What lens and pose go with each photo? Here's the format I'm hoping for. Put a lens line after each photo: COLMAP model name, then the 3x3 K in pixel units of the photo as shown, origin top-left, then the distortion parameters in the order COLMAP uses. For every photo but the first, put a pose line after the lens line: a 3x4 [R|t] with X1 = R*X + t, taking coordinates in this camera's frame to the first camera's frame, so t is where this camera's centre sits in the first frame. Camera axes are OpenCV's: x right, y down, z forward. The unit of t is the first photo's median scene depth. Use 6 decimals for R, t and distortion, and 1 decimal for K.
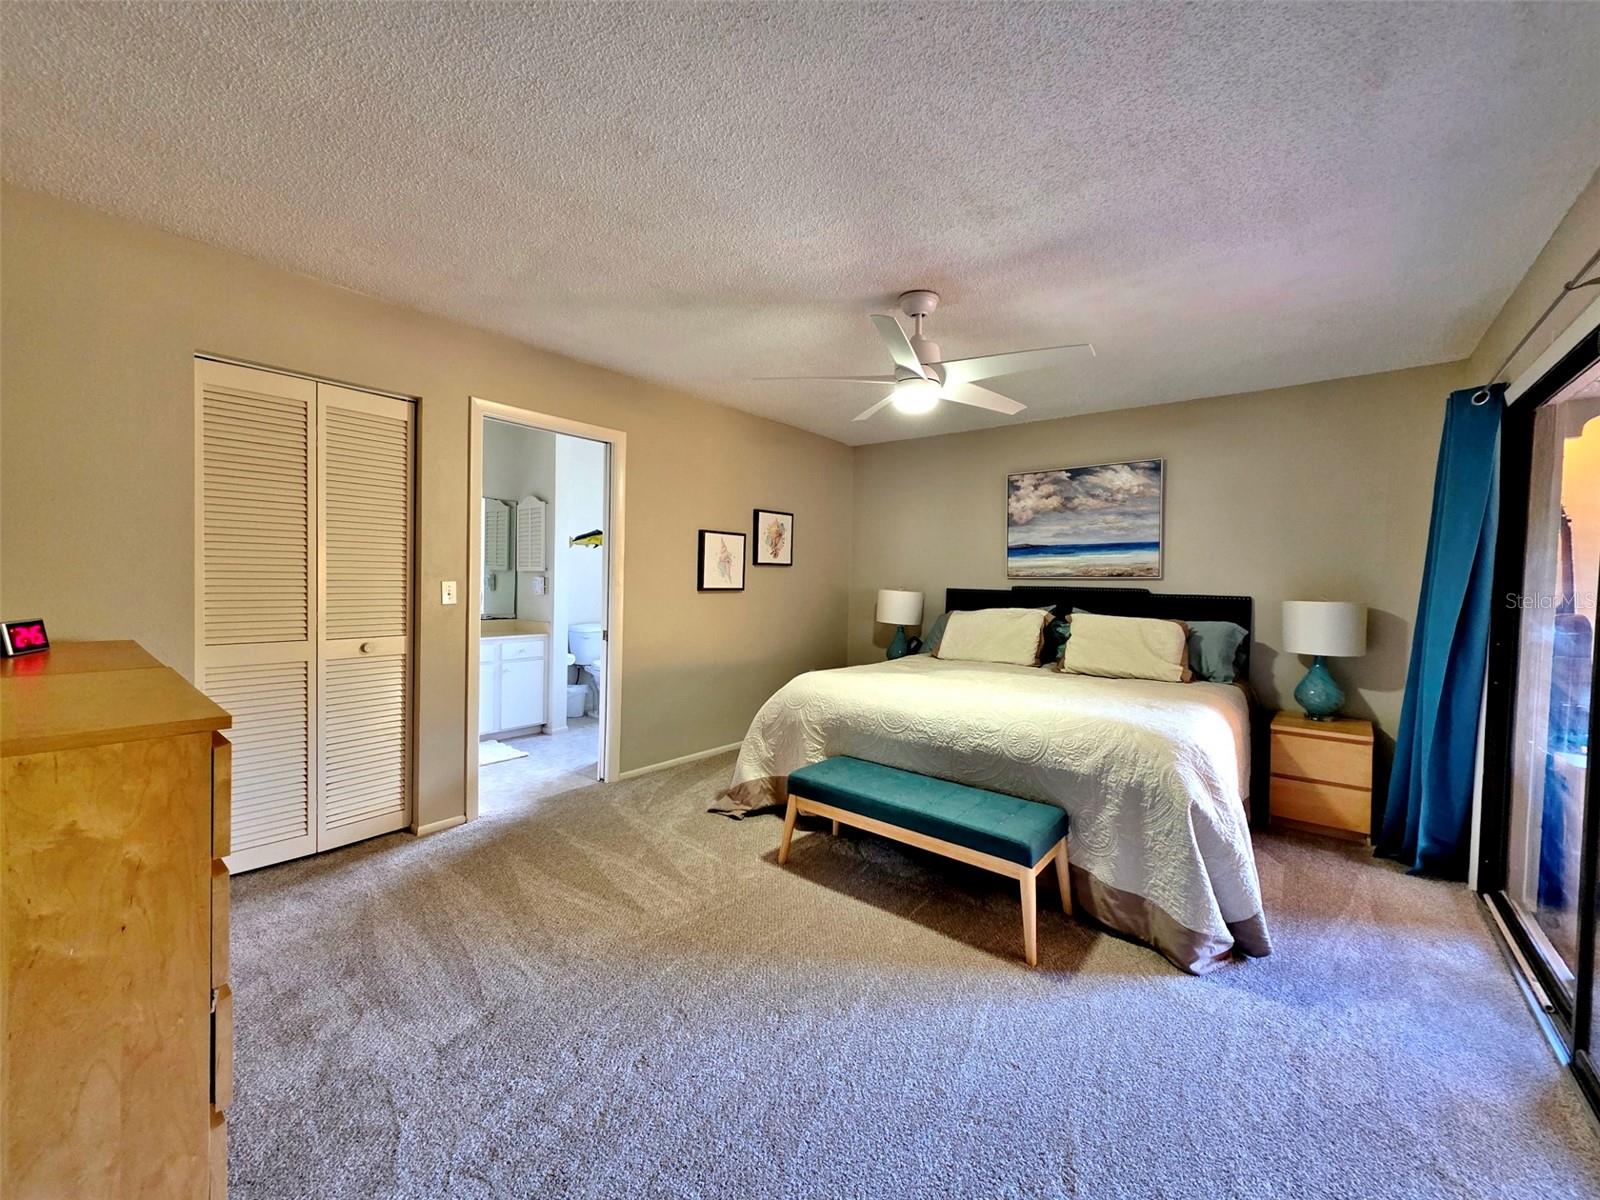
lens RADIAL K [[629.8, 0, 799.8], [0, 629.8, 595.4], [0, 0, 1]] dist [0.003264, 0.000048]
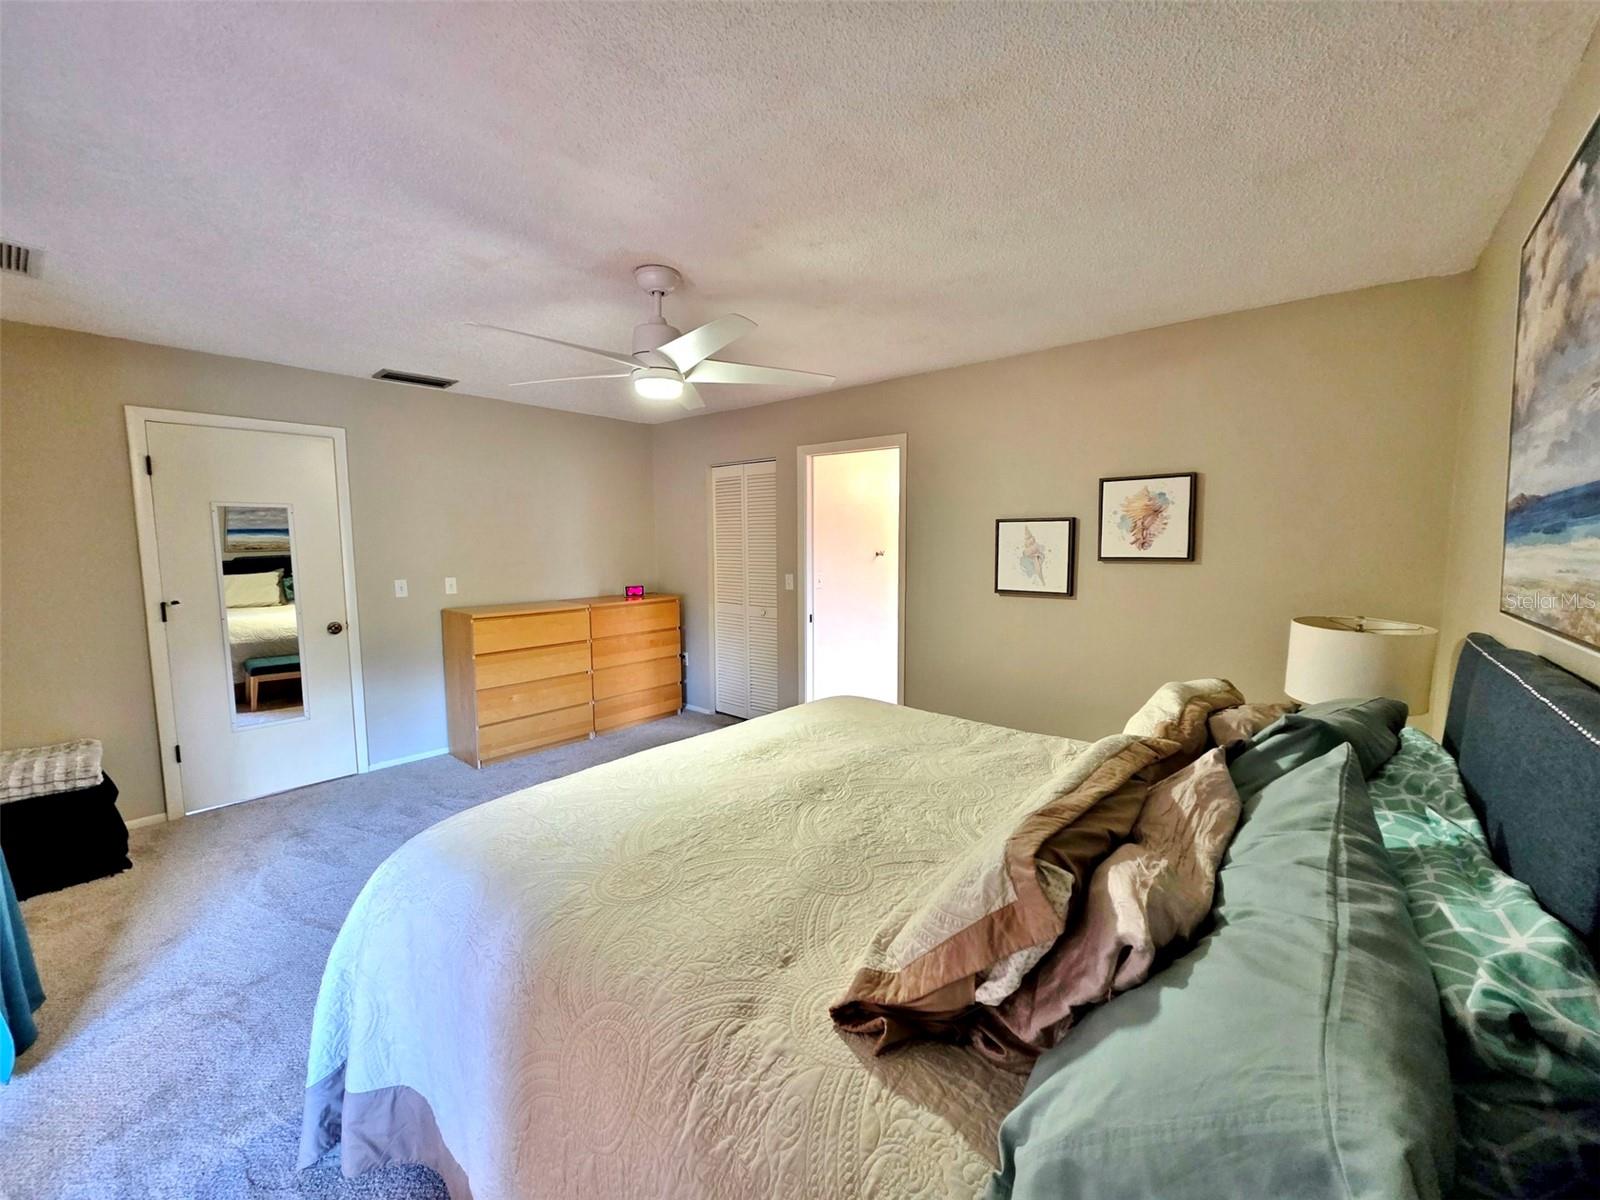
lens RADIAL K [[629.8, 0, 802.1], [0, 629.8, 600.3], [0, 0, 1]] dist [0.003264, 0.000048]
pose [[-0.002895, 0.070505, -0.997507, 0.658042], [-0.030494, 0.997041, 0.070560, -0.046414], [0.999531, 0.030622, -0.000736, 0.719192]]
